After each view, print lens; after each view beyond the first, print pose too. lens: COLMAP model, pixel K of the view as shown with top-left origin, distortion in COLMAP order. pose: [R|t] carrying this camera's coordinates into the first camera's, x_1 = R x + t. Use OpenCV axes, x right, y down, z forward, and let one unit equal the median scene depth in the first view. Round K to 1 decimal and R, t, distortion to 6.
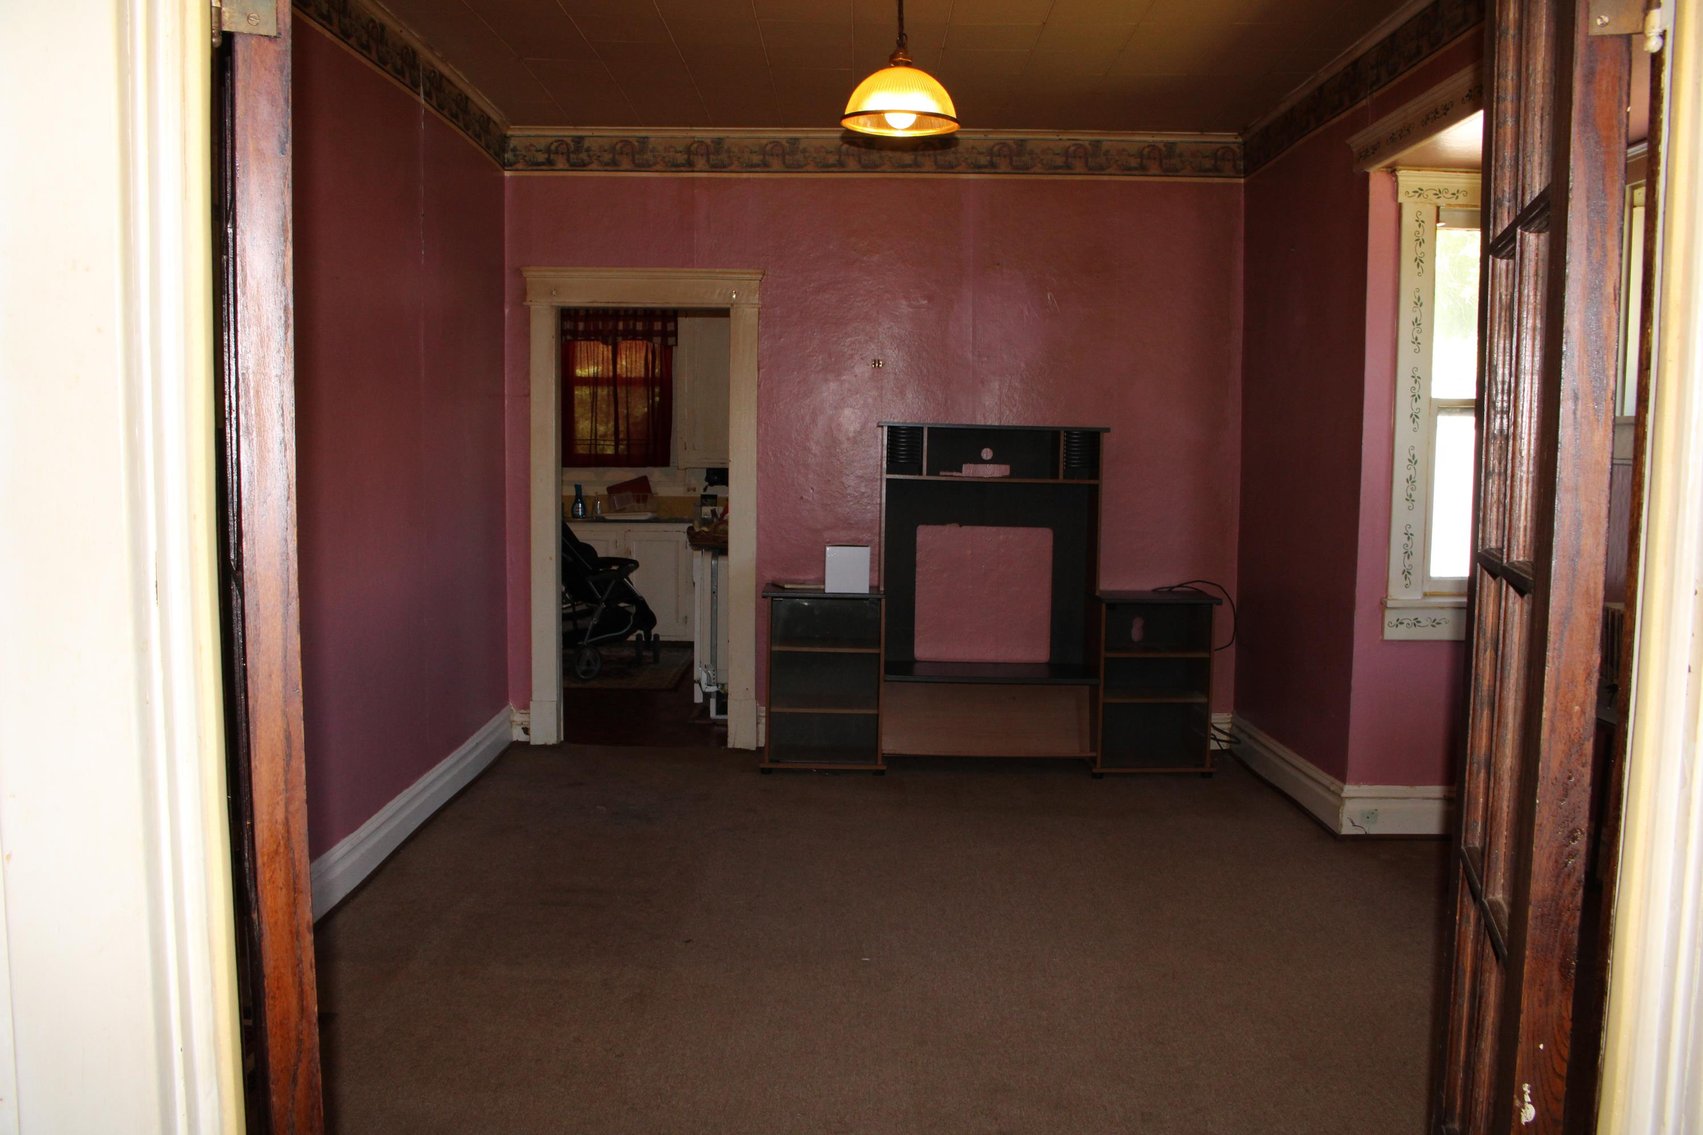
lens RADIAL K [[1420.6, 0, 839.0], [0, 1420.6, 567.9], [0, 0, 1]] dist [-0.159505, 0.126445]
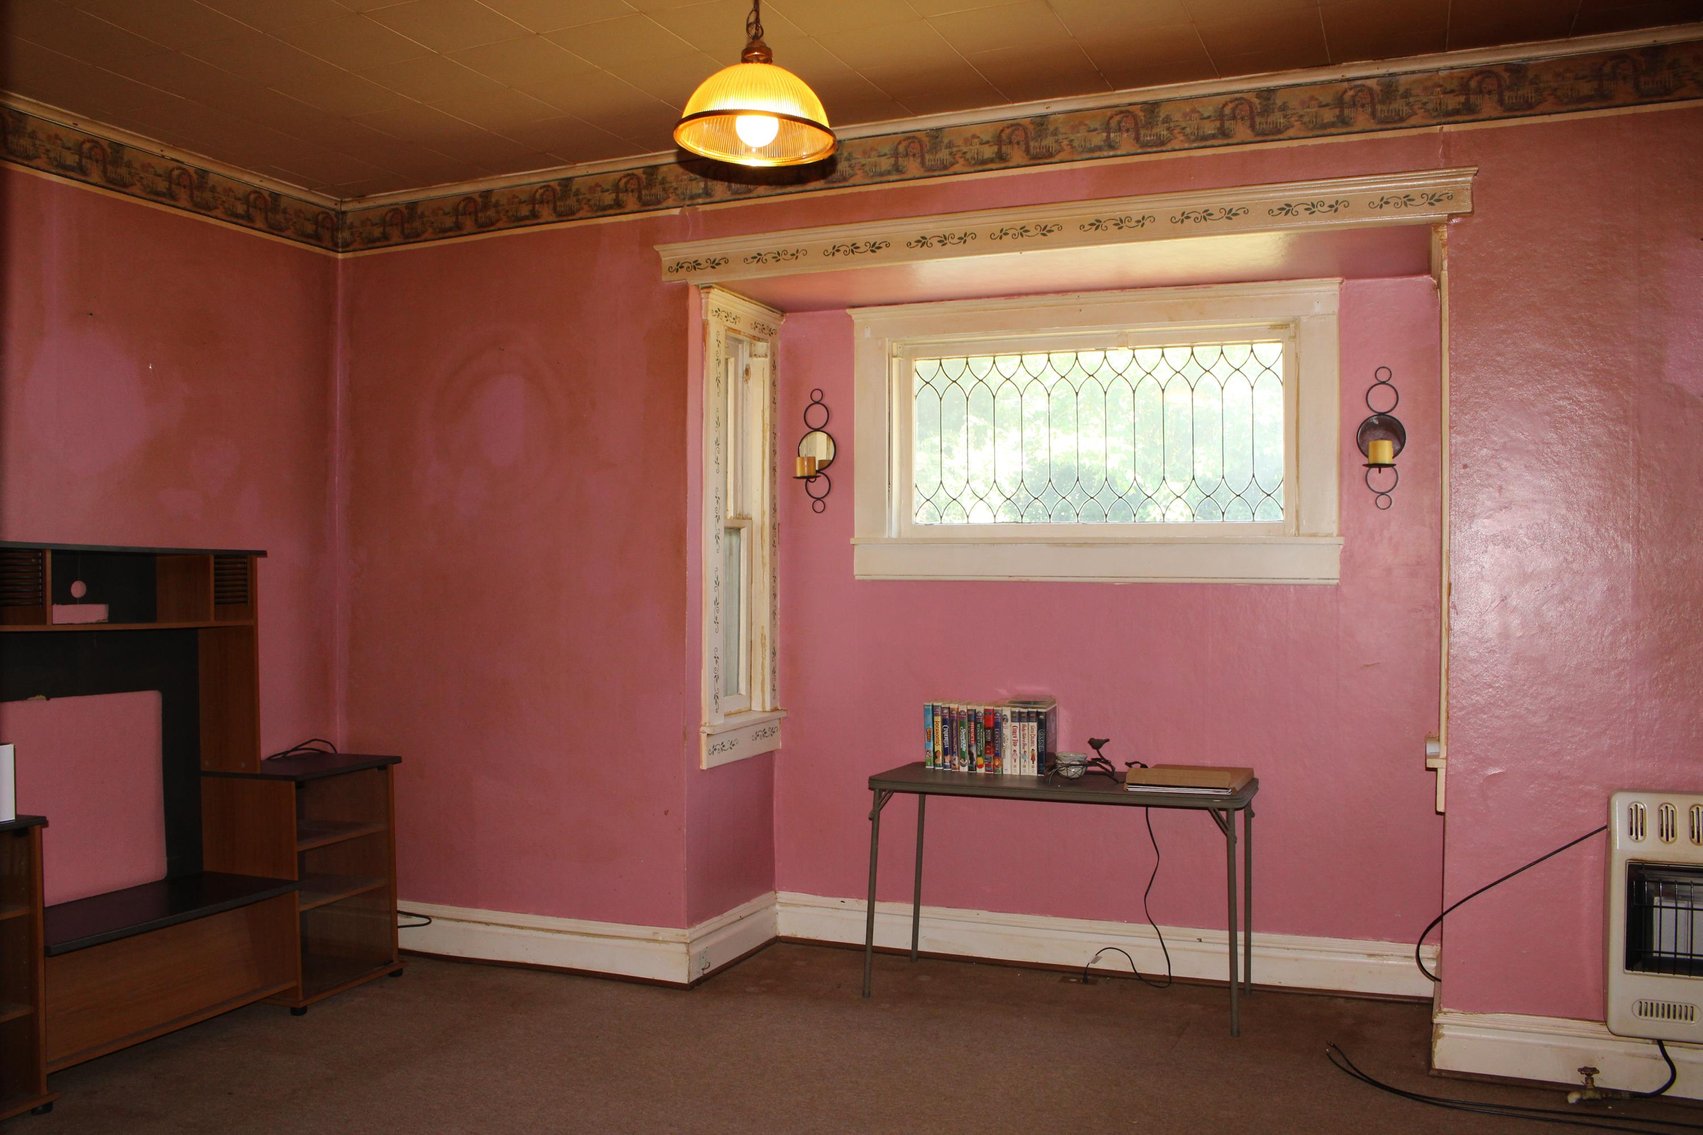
lens RADIAL K [[1420.6, 0, 838.8], [0, 1420.6, 565.5], [0, 0, 1]] dist [-0.159505, 0.126445]
pose [[0.360470, -0.005412, 0.932755, -0.382650], [0.090295, 0.995489, -0.029119, -0.040578], [-0.928390, 0.094719, 0.359333, 0.434414]]
